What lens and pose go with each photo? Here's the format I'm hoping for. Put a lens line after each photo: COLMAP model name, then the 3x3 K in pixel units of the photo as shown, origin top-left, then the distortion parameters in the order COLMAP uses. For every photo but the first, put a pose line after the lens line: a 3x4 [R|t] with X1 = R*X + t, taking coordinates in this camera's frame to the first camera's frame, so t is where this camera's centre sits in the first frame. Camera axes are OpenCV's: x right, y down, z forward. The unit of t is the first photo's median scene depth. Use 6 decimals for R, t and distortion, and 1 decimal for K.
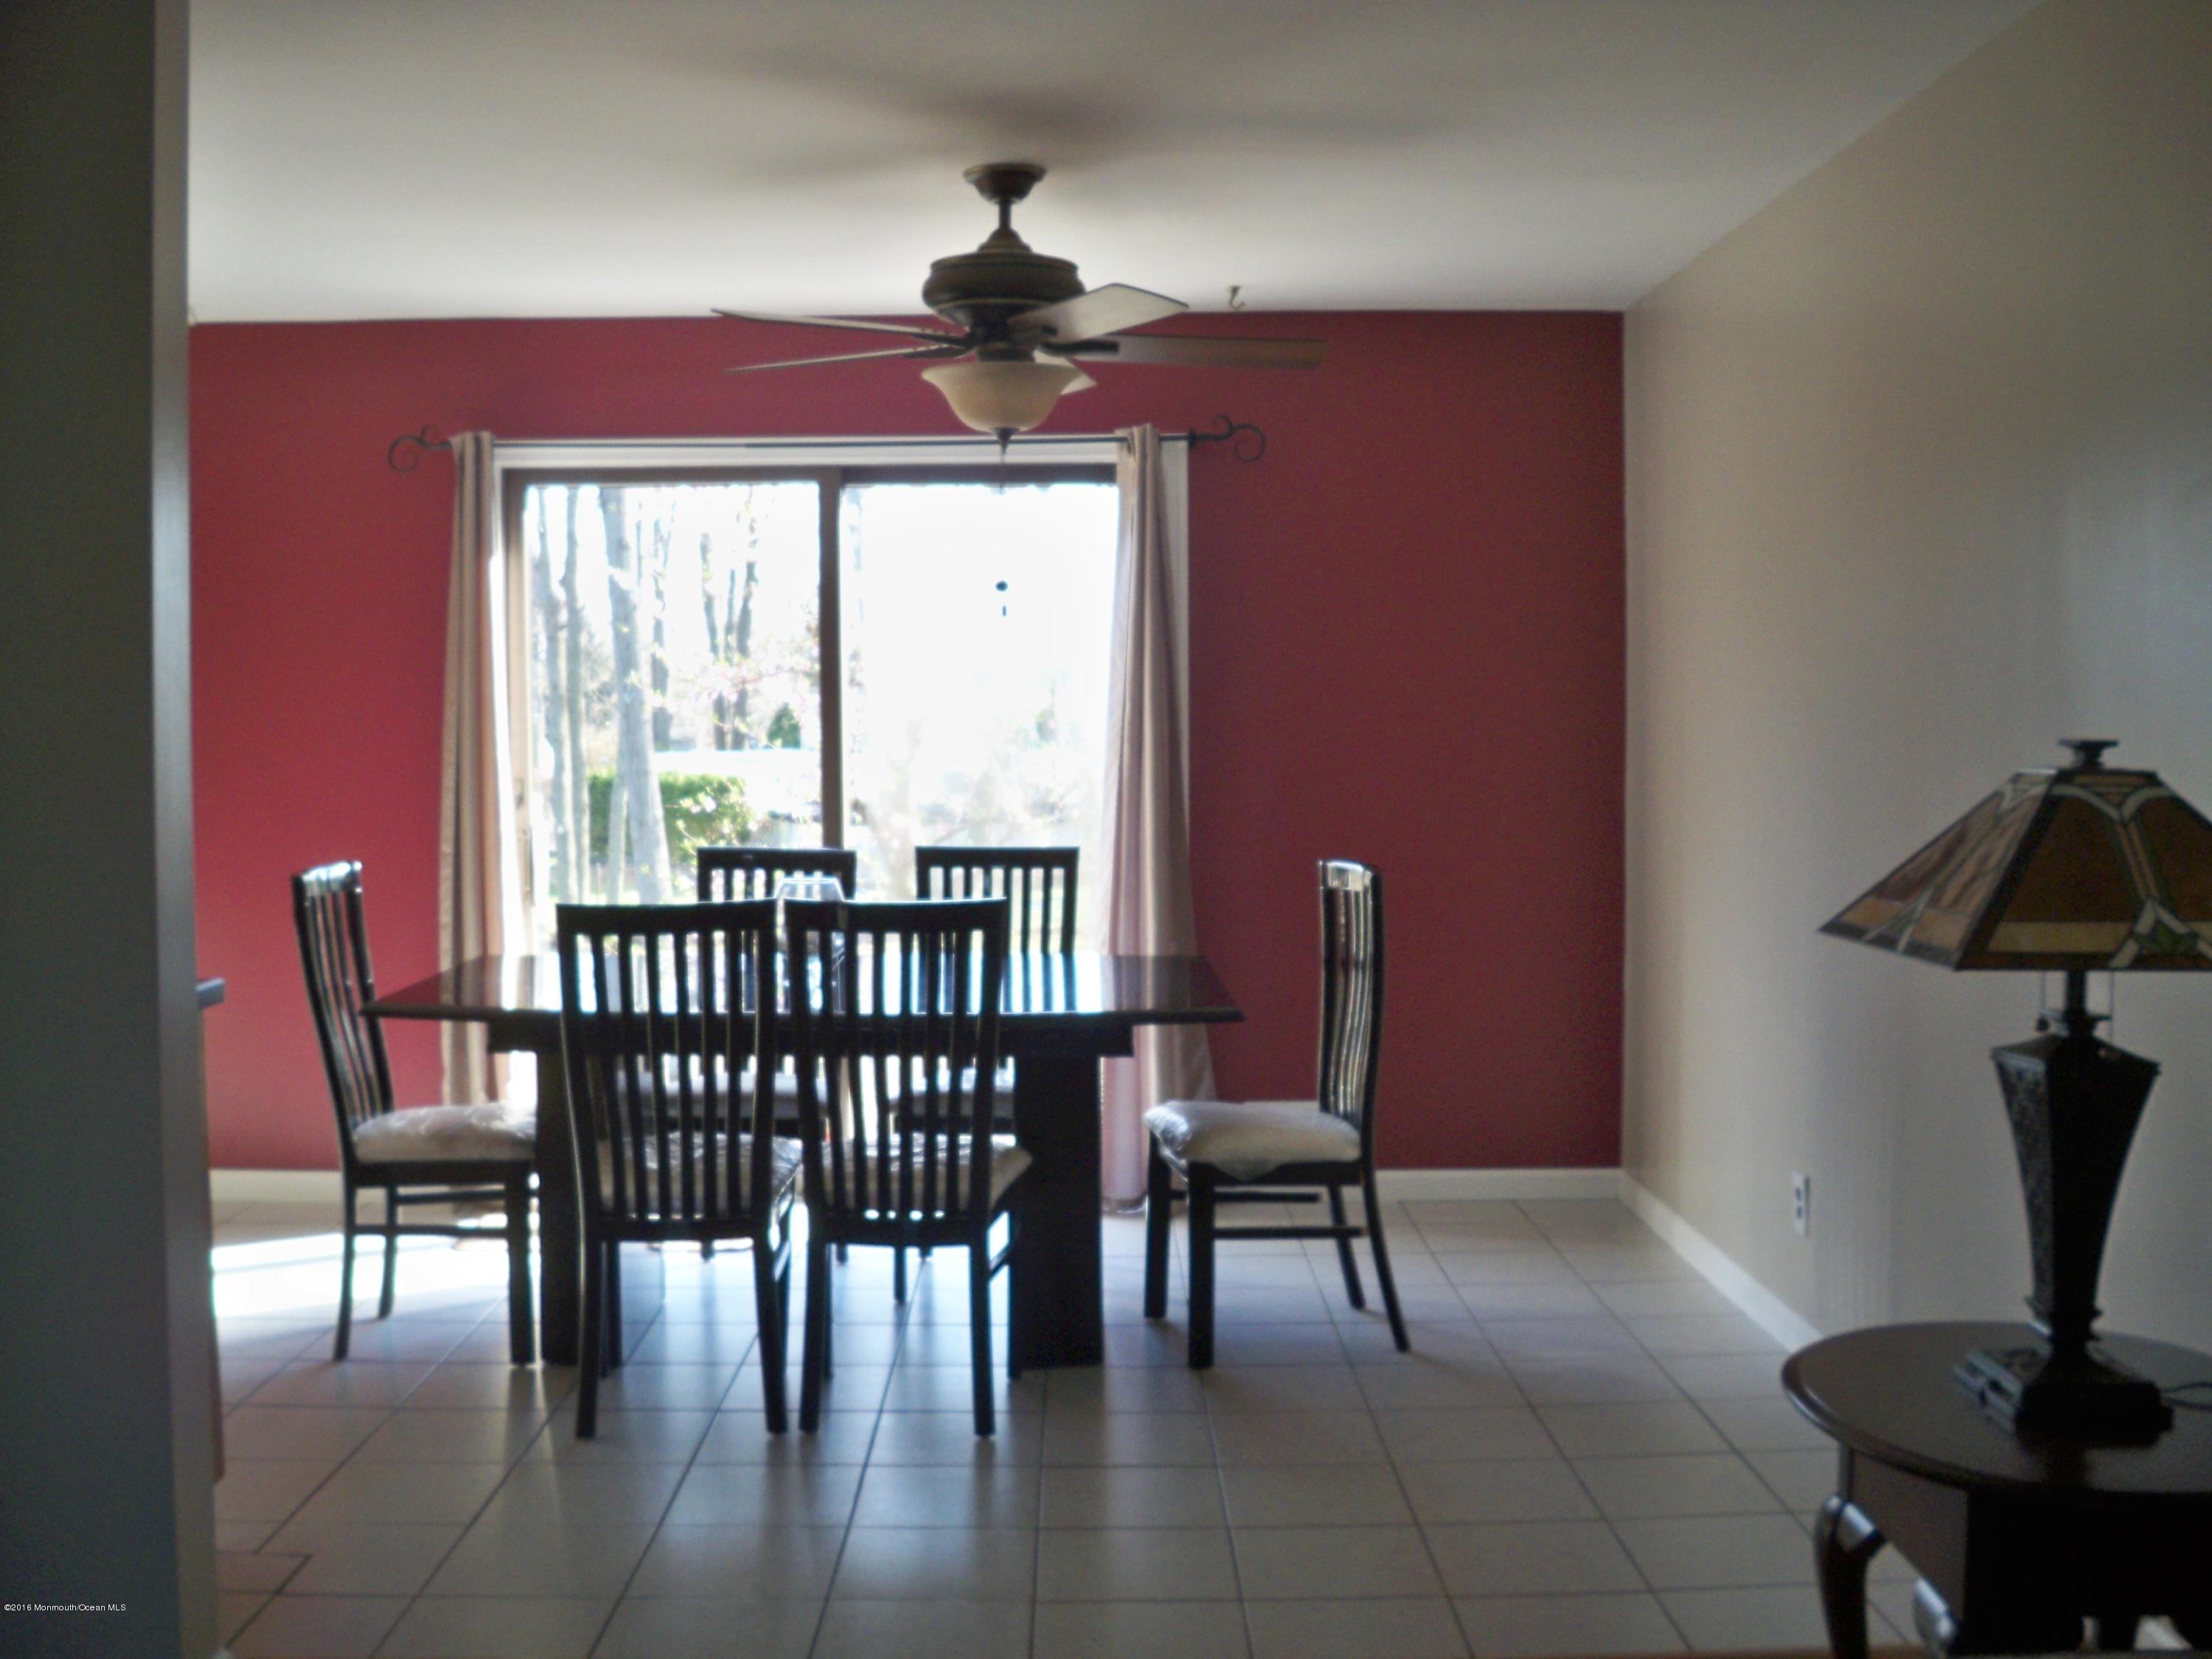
lens RADIAL K [[2326.4, 0, 1106.0], [0, 2326.4, 829.5], [0, 0, 1]] dist [-0.095514, 0.094202]
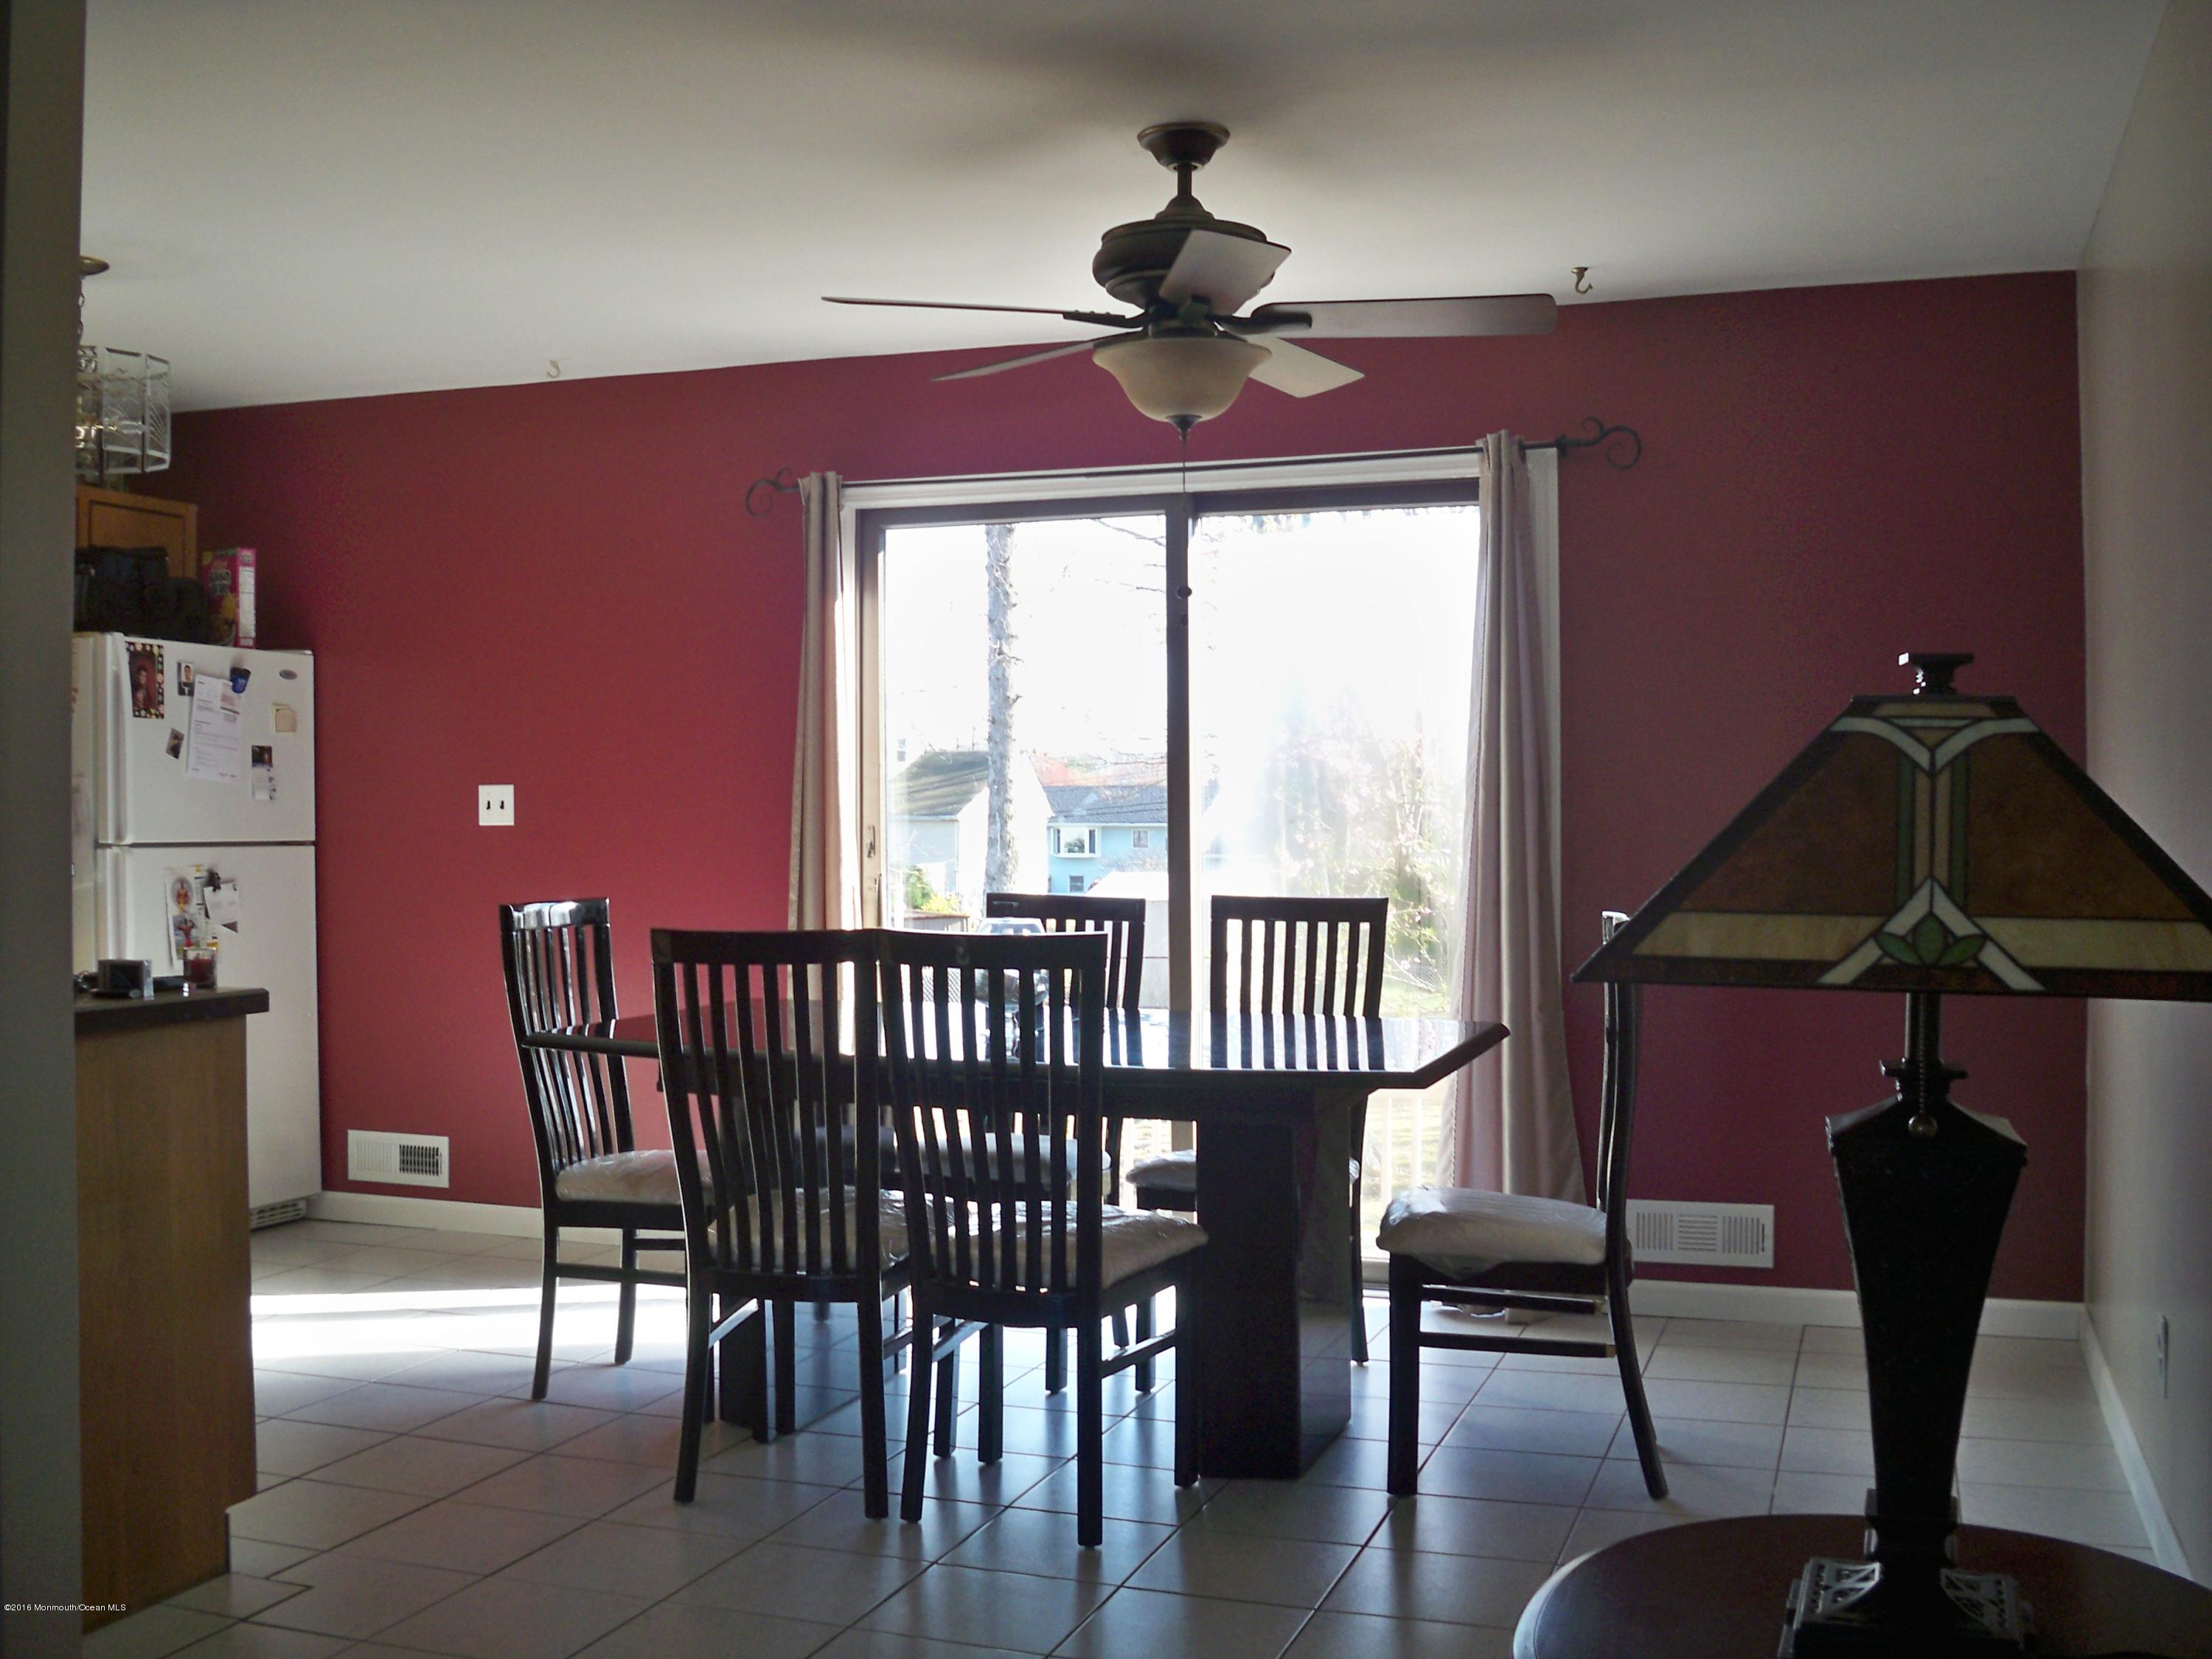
lens RADIAL K [[2309.3, 0, 1106.0], [0, 2309.3, 829.5], [0, 0, 1]] dist [-0.134346, 0.100690]
pose [[0.940913, 0.003035, -0.338635, 0.221305], [-0.017568, 0.999051, -0.039860, 0.021744], [0.338192, 0.043454, 0.940073, 0.157616]]
